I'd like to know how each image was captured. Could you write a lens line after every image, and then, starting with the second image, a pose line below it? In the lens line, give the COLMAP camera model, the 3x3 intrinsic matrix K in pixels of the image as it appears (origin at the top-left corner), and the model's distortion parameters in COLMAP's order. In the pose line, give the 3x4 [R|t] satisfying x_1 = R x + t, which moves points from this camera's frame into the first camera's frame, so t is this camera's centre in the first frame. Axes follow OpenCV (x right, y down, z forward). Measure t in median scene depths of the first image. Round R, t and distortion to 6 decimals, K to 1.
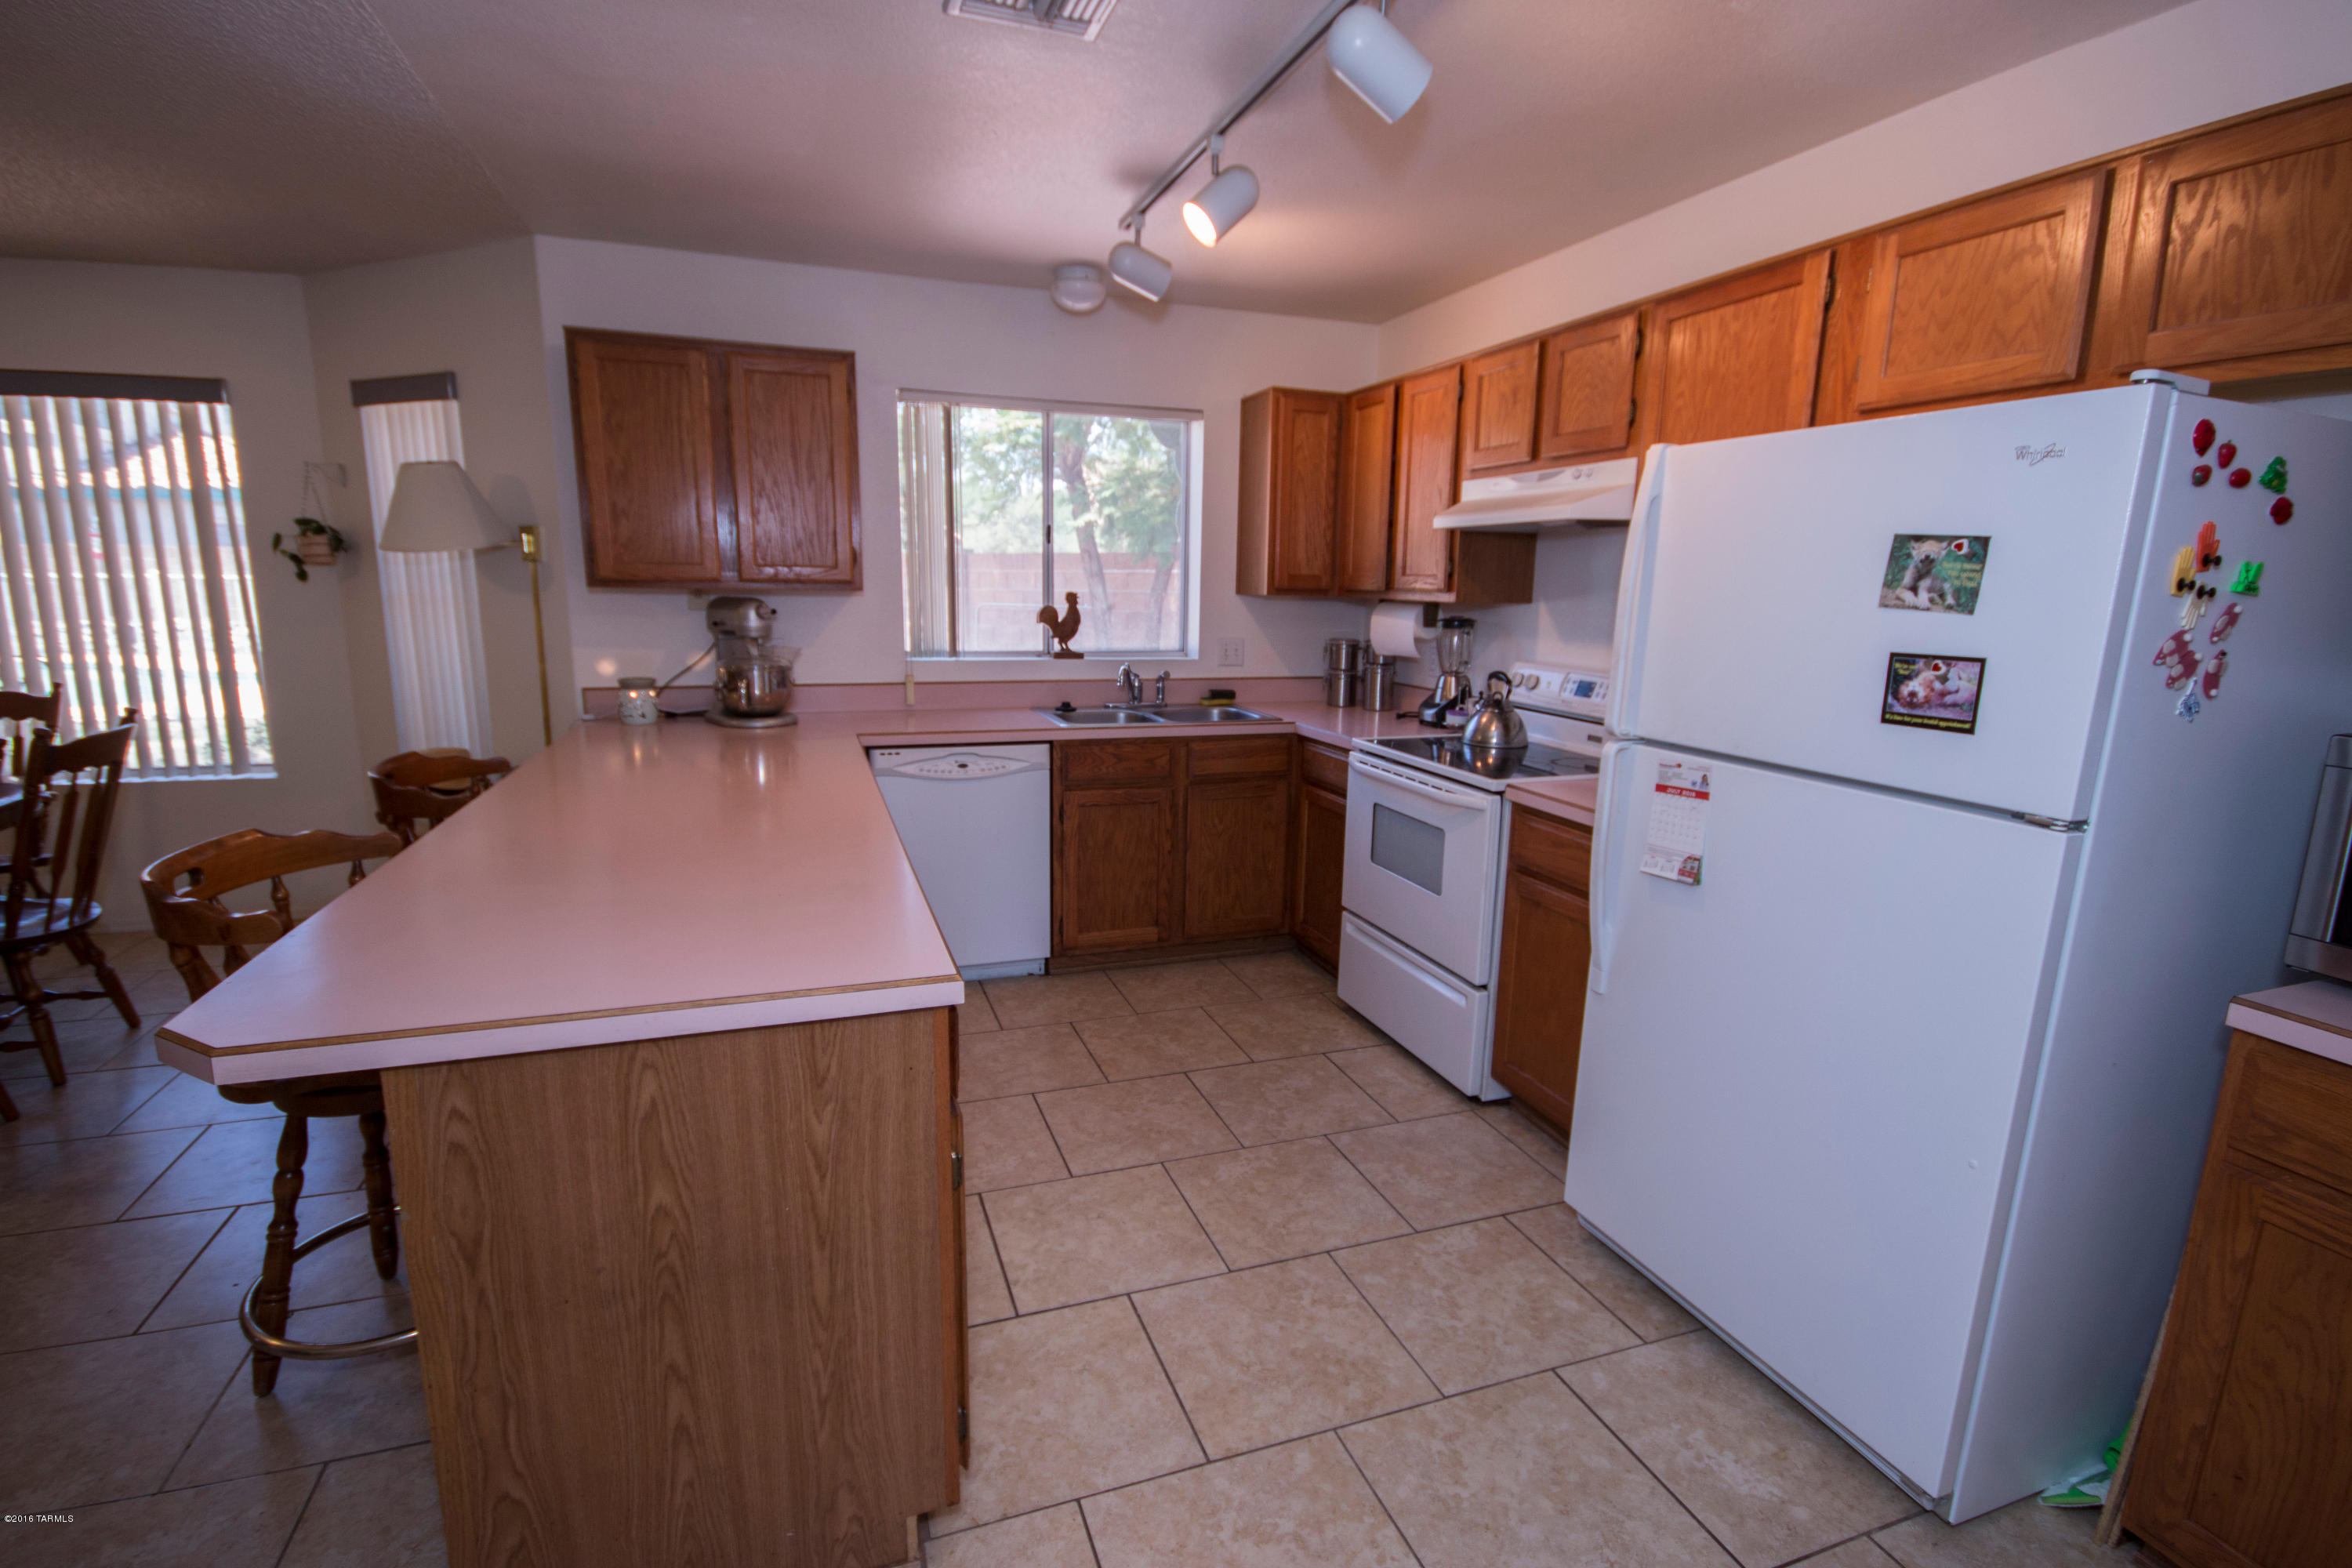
lens RADIAL K [[1075.9, 0, 1211.0], [0, 1075.9, 775.0], [0, 0, 1]] dist [0.000787, -0.008942]
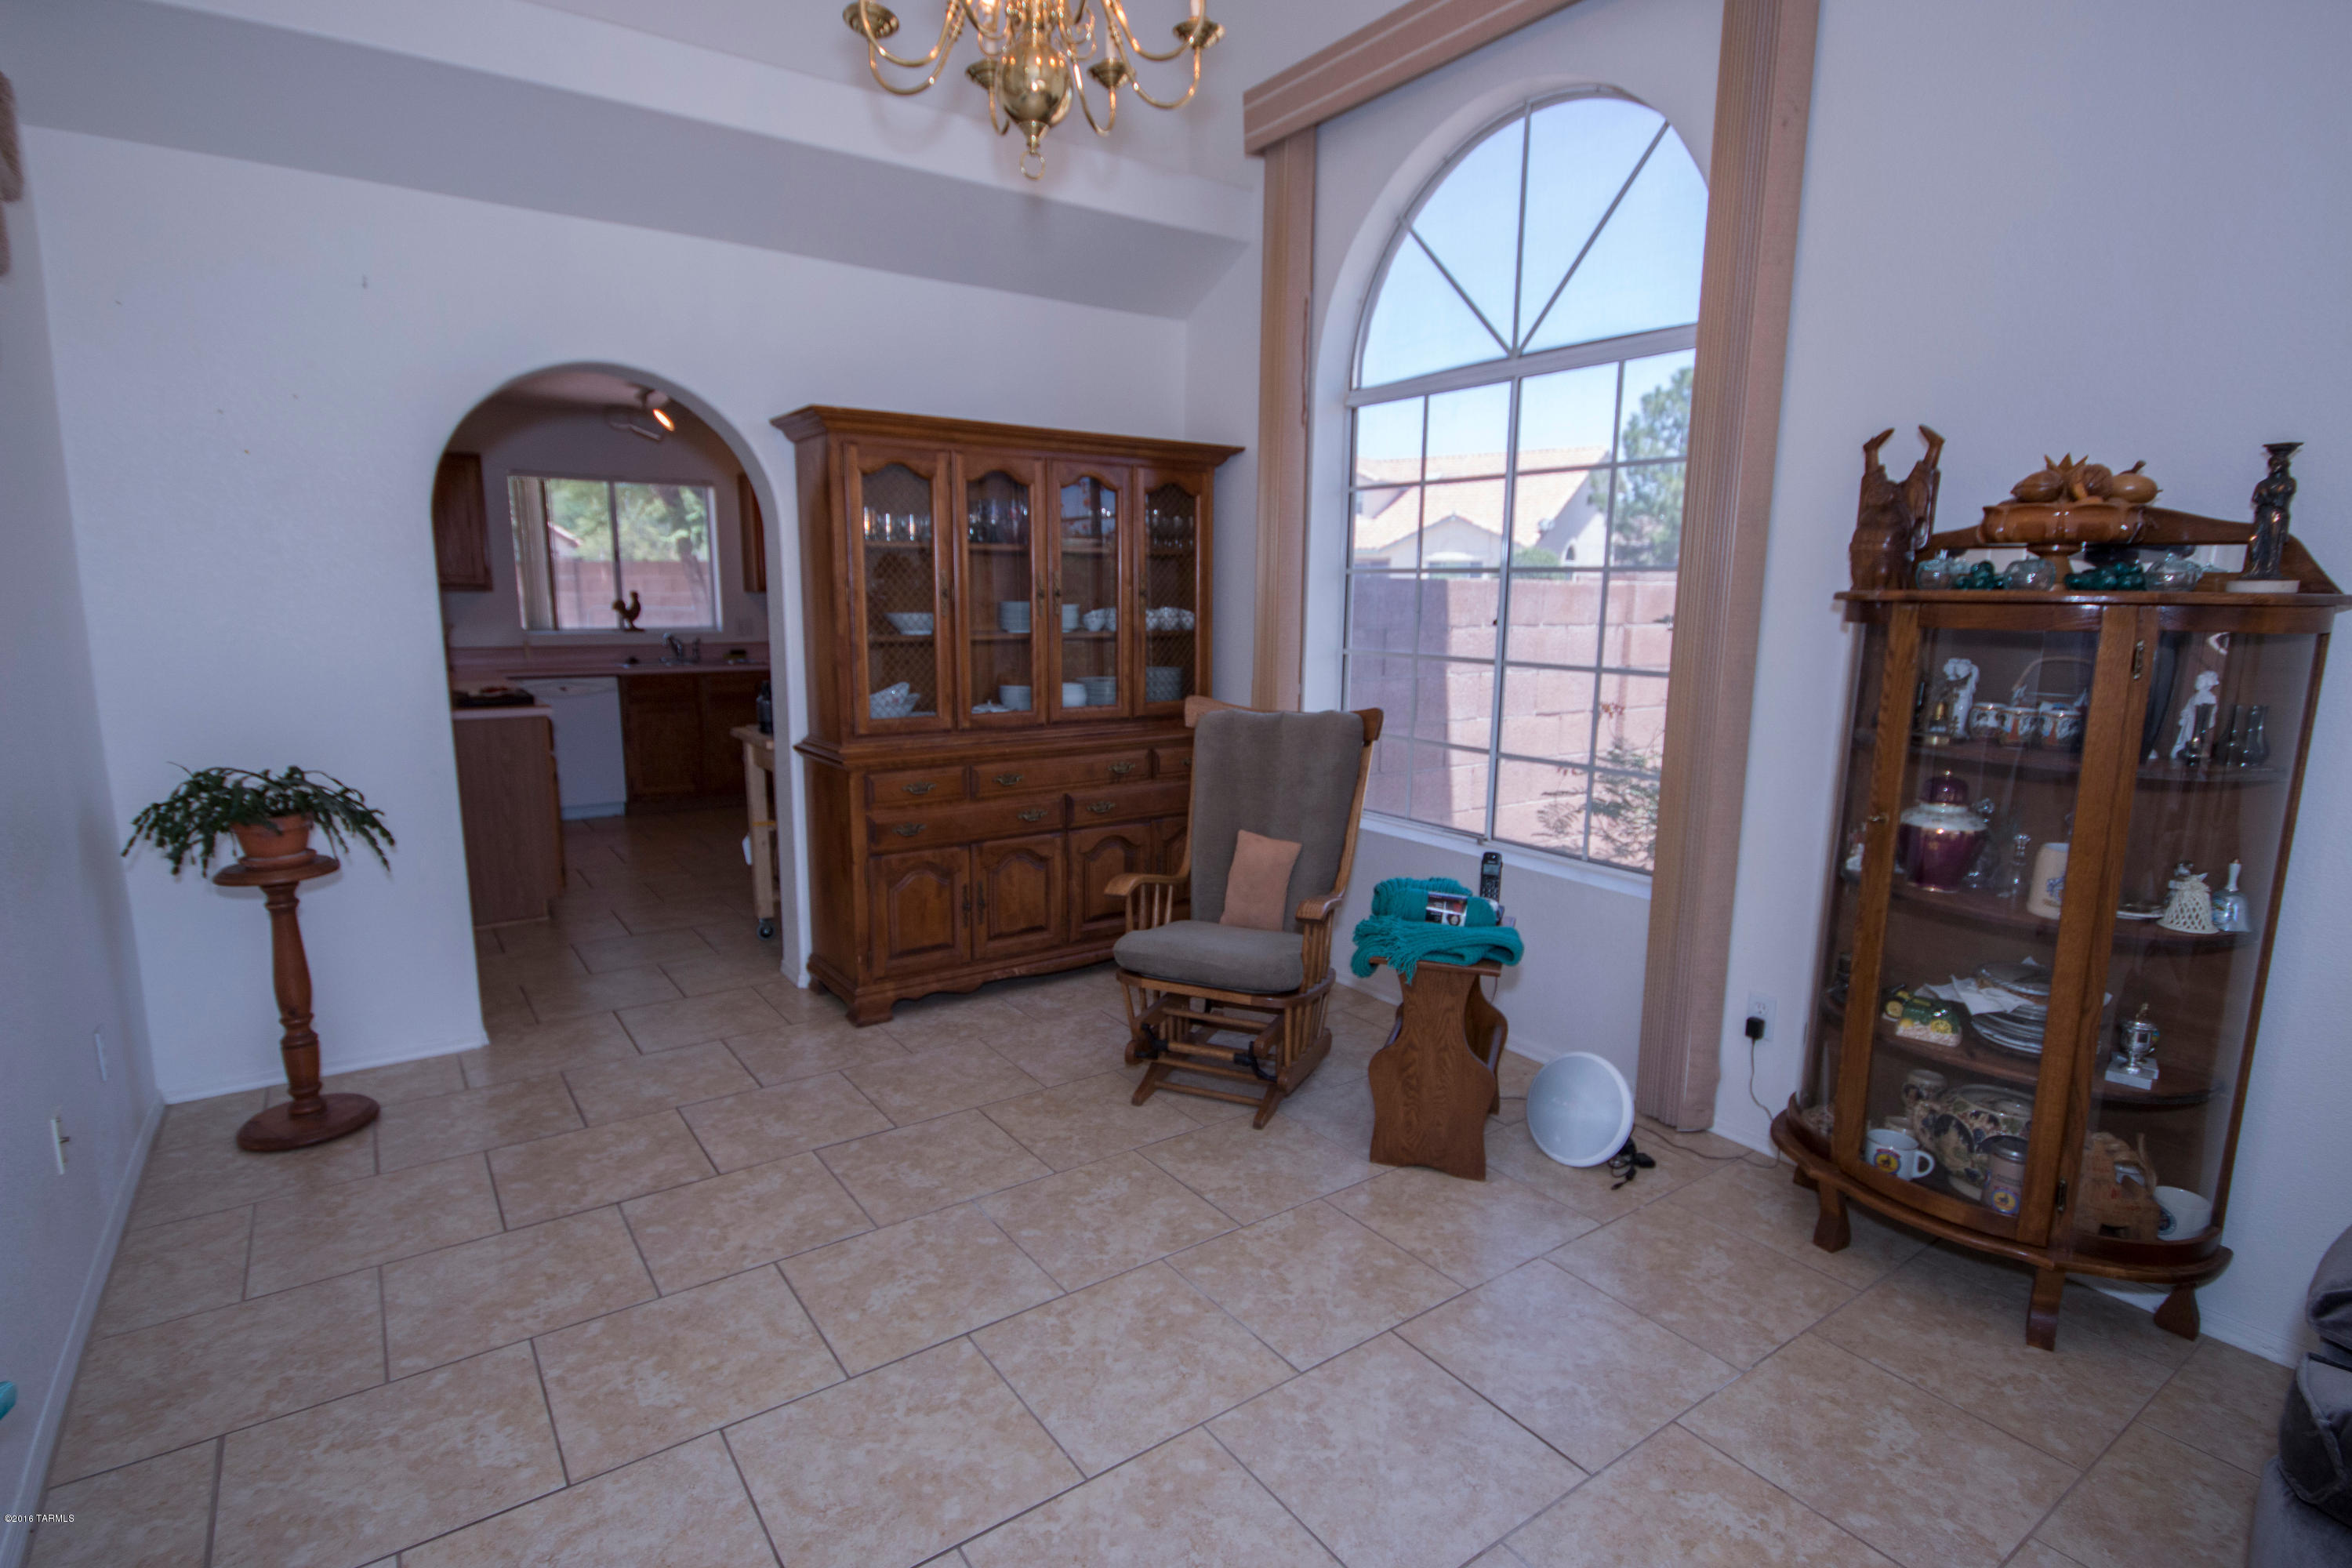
lens RADIAL K [[1168.1, 0, 1218.9], [0, 1168.1, 808.1], [0, 0, 1]] dist [0.000505, 0.000217]
pose [[0.960416, -0.051820, 0.273708, 0.257502], [0.051968, 0.998626, 0.006713, 0.225130], [-0.273680, 0.007777, 0.961789, -1.103691]]
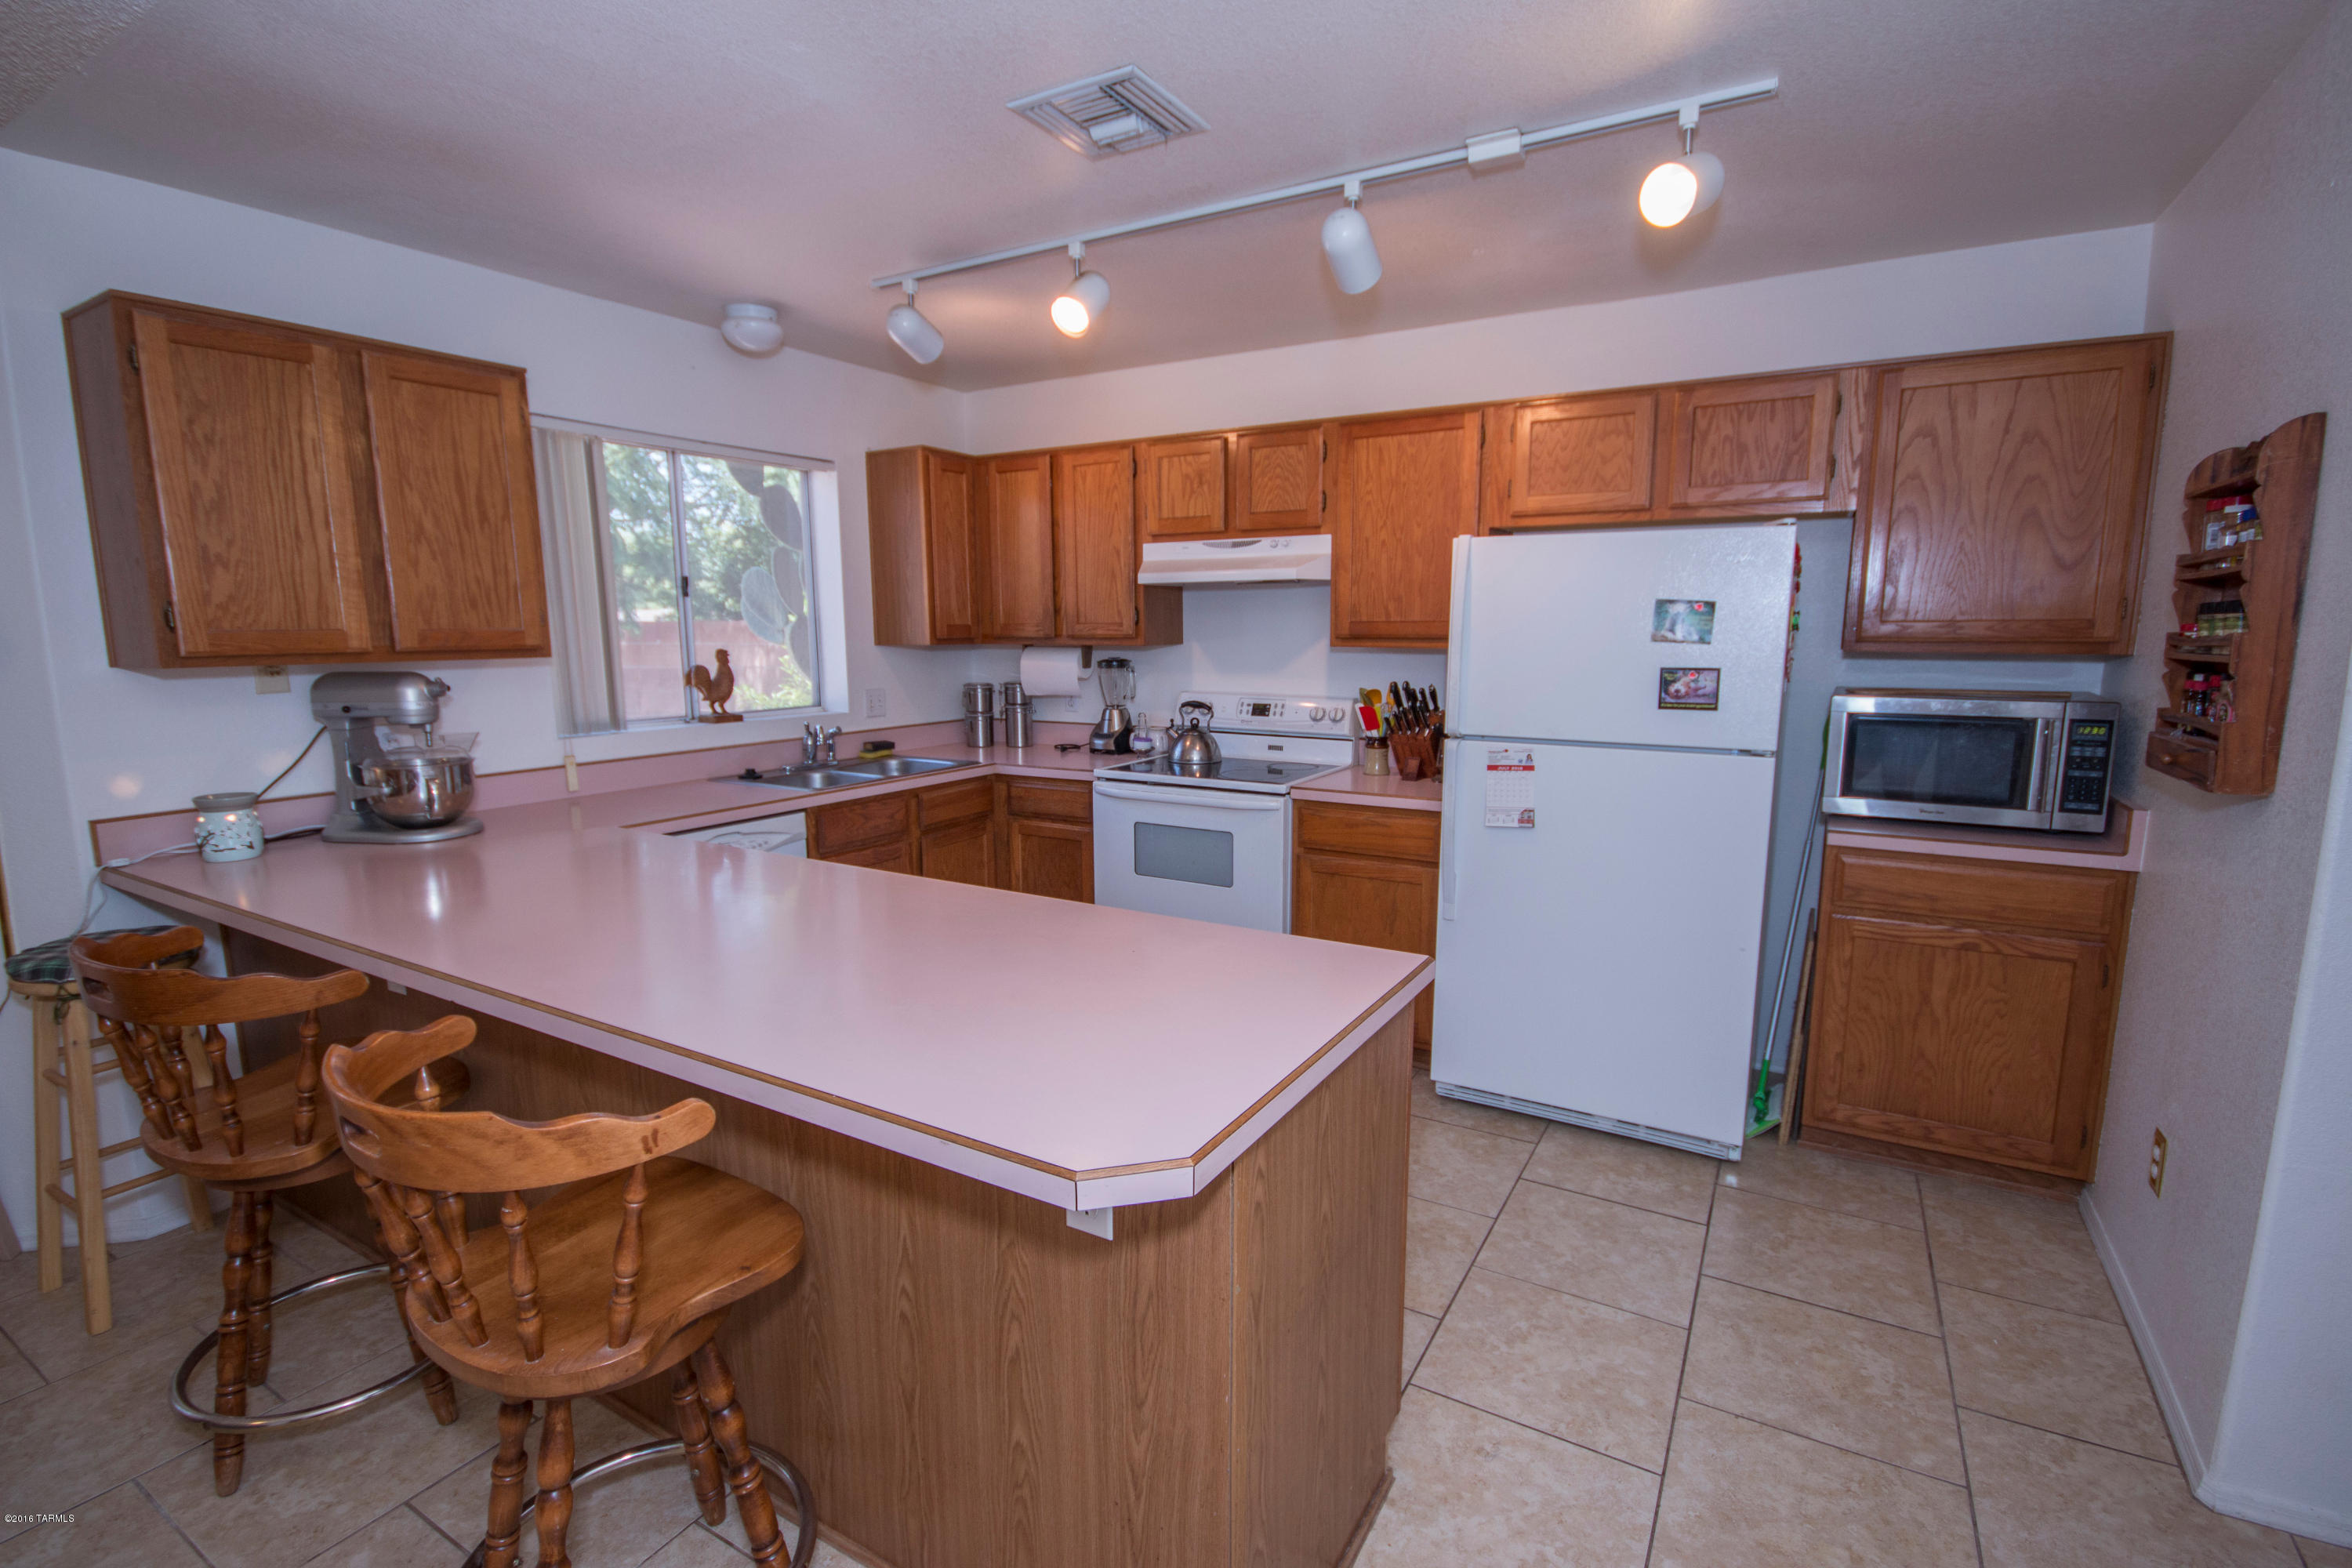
lens RADIAL K [[1075.9, 0, 1162.6], [0, 1075.9, 772.9], [0, 0, 1]] dist [0.000787, -0.008942]
pose [[0.768488, -0.109436, 0.630436, -0.500539], [0.130517, 0.991361, 0.012990, -0.034421], [-0.626411, 0.072300, 0.776133, 0.083163]]
